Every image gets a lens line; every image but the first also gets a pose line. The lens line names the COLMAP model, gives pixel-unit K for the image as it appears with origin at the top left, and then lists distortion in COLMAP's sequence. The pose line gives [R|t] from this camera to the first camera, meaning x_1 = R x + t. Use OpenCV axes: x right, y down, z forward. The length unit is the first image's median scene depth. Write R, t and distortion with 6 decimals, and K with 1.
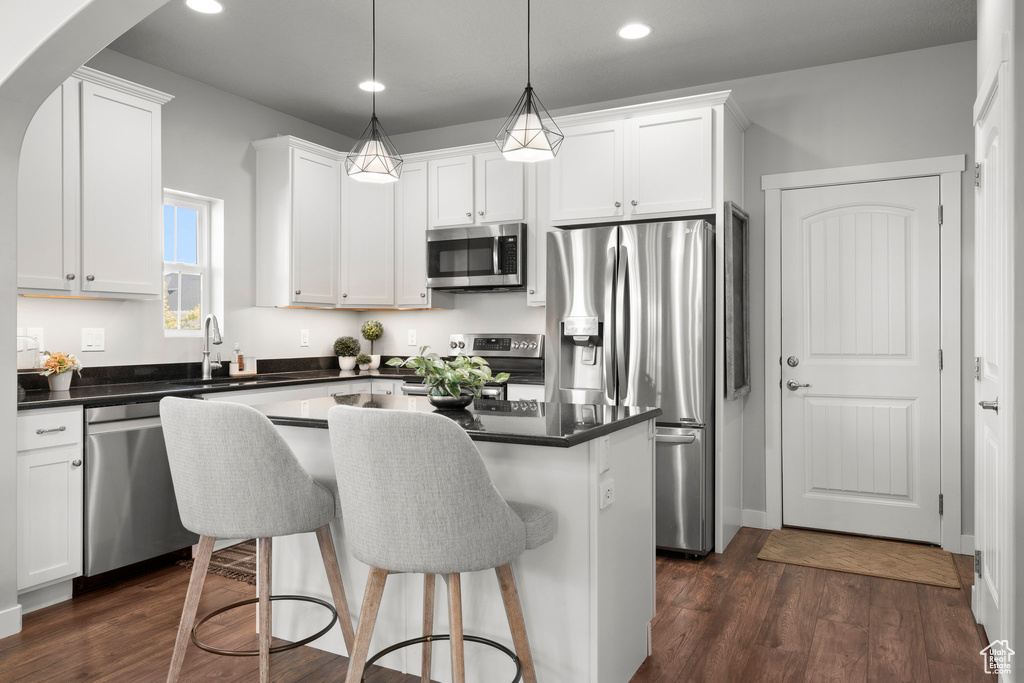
lens RADIAL K [[707.6, 0, 516.3], [0, 707.6, 334.9], [0, 0, 1]] dist [-0.000311, 0.013226]
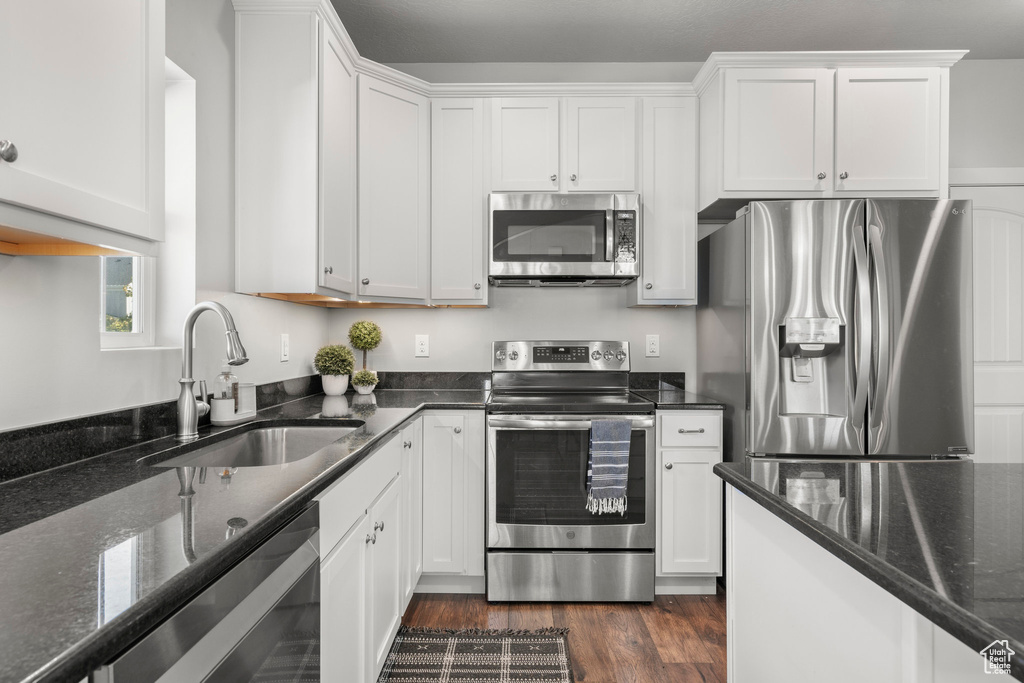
lens RADIAL K [[569.9, 0, 513.9], [0, 569.9, 339.0], [0, 0, 1]] dist [0.008296, 0.000965]
pose [[0.886678, 0.000326, 0.462387, -0.456552], [0.000365, 0.999999, -0.001404, -0.003178], [-0.462387, 0.001413, 0.886677, 0.603892]]
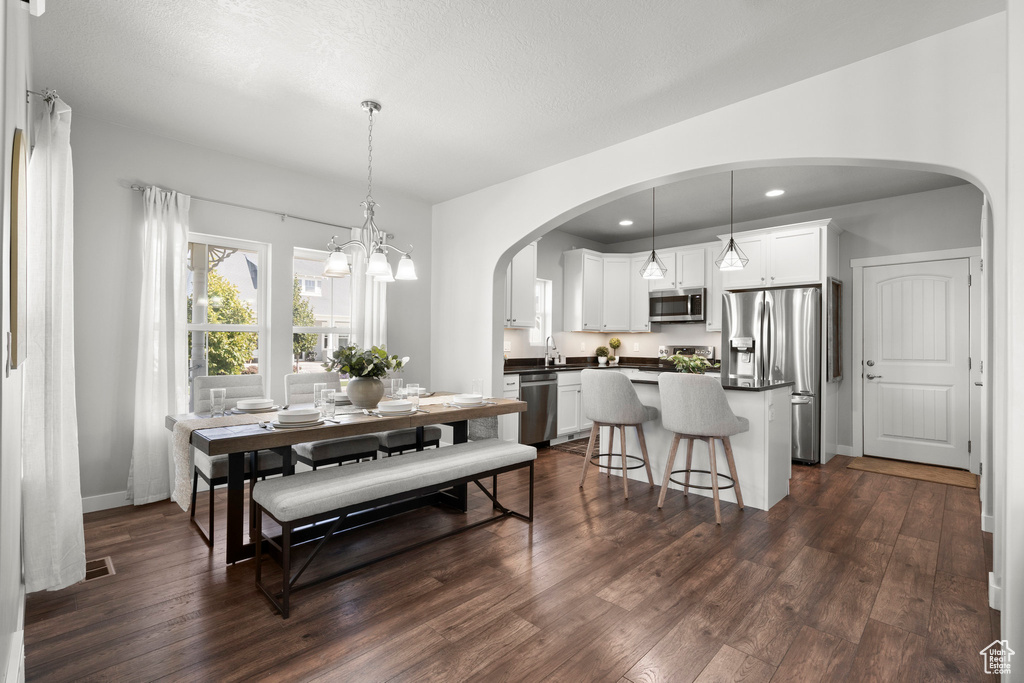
lens RADIAL K [[467.6, 0, 512.0], [0, 467.6, 341.5], [0, 0, 1]] dist [-0.002209, 0.002173]
pose [[0.956324, 0.007509, -0.292214, -0.136664], [-0.009928, 0.999928, -0.006796, 0.000123], [0.292142, 0.009401, 0.956329, -0.412655]]
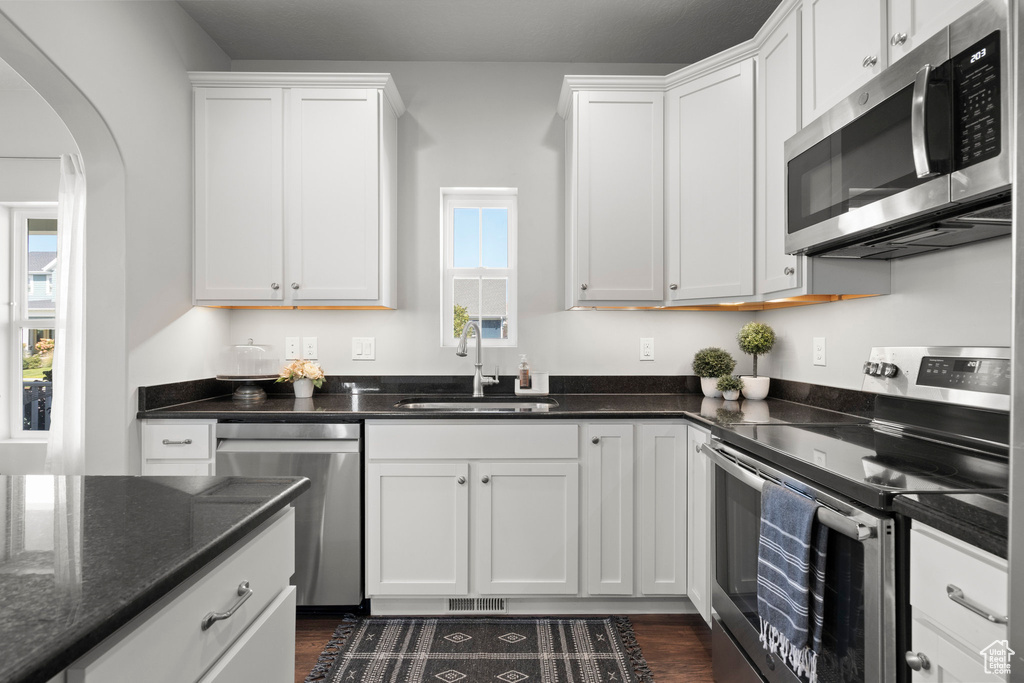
lens RADIAL K [[467.6, 0, 507.7], [0, 467.6, 340.3], [0, 0, 1]] dist [-0.002209, 0.002173]
pose [[0.465175, -0.002057, -0.885216, 0.093969], [-0.004354, 0.999980, -0.004612, -0.003209], [0.885208, 0.006000, 0.465157, 0.830088]]
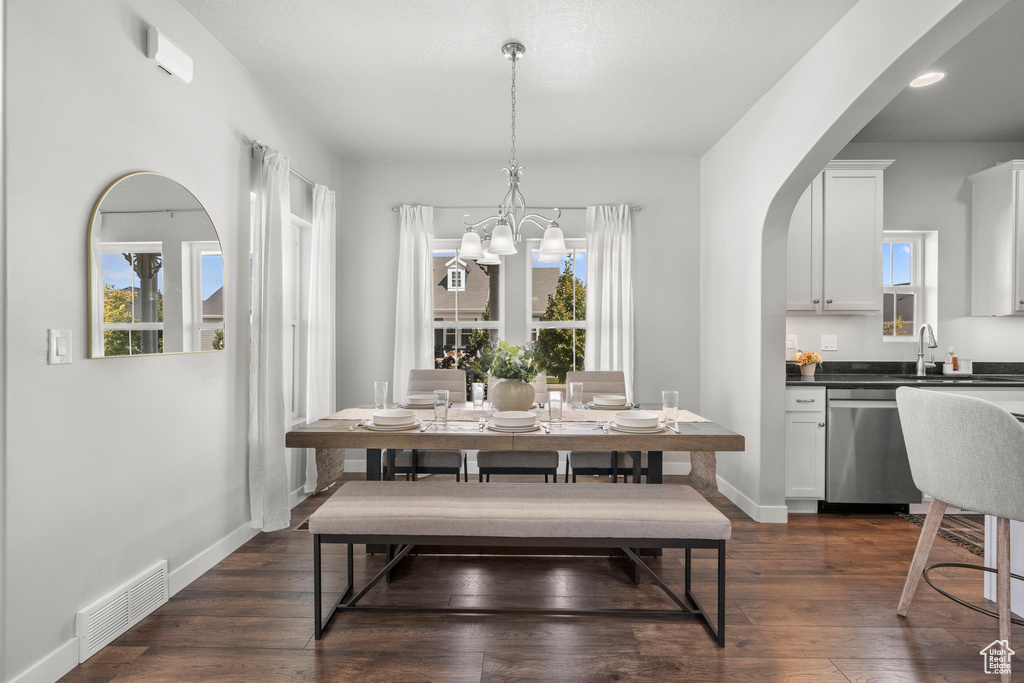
lens RADIAL K [[467.6, 0, 512.4], [0, 467.6, 336.8], [0, 0, 1]] dist [-0.002209, 0.002173]
pose [[0.446951, 0.000835, -0.894558, -0.018862], [-0.006384, 0.999977, -0.002256, 0.000374], [0.894536, 0.006719, 0.446946, -0.026953]]
